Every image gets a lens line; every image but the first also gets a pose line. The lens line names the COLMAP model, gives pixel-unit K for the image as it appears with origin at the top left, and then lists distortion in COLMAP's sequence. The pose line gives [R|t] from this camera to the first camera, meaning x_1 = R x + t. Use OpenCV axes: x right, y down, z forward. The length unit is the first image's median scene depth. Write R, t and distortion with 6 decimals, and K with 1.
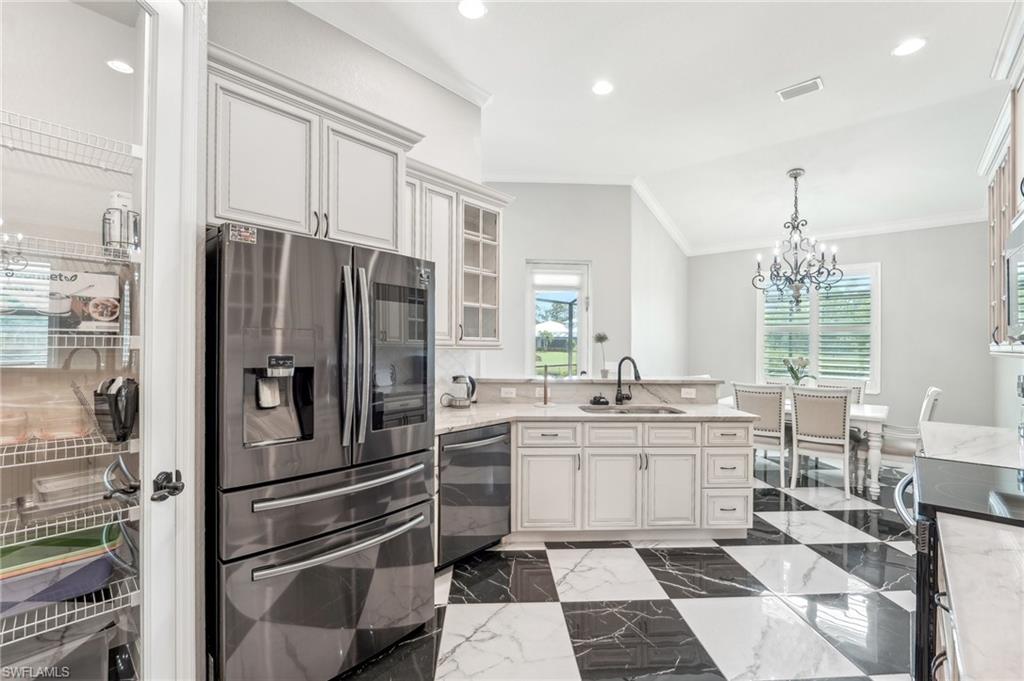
lens RADIAL K [[440.0, 0, 520.1], [0, 440.0, 345.6], [0, 0, 1]] dist [0.000218, -0.004730]
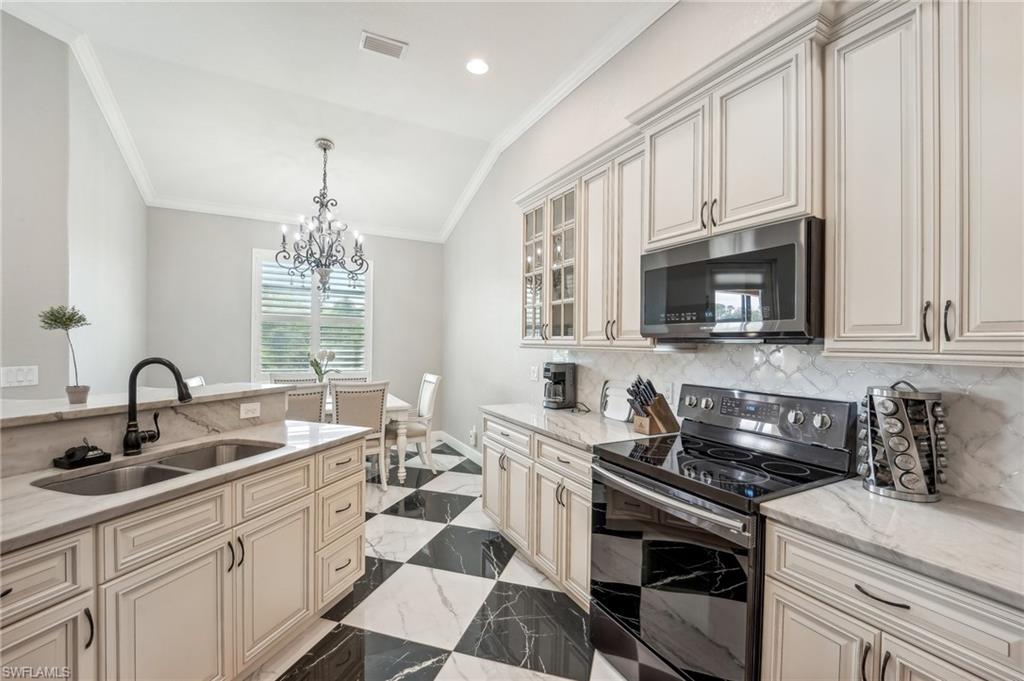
lens RADIAL K [[440.0, 0, 545.9], [0, 440.0, 344.5], [0, 0, 1]] dist [0.000218, -0.004730]
pose [[0.368707, -0.007125, 0.929518, -0.058966], [-0.011371, 0.999861, 0.012175, -0.001756], [-0.929476, -0.015058, 0.368575, 0.355015]]
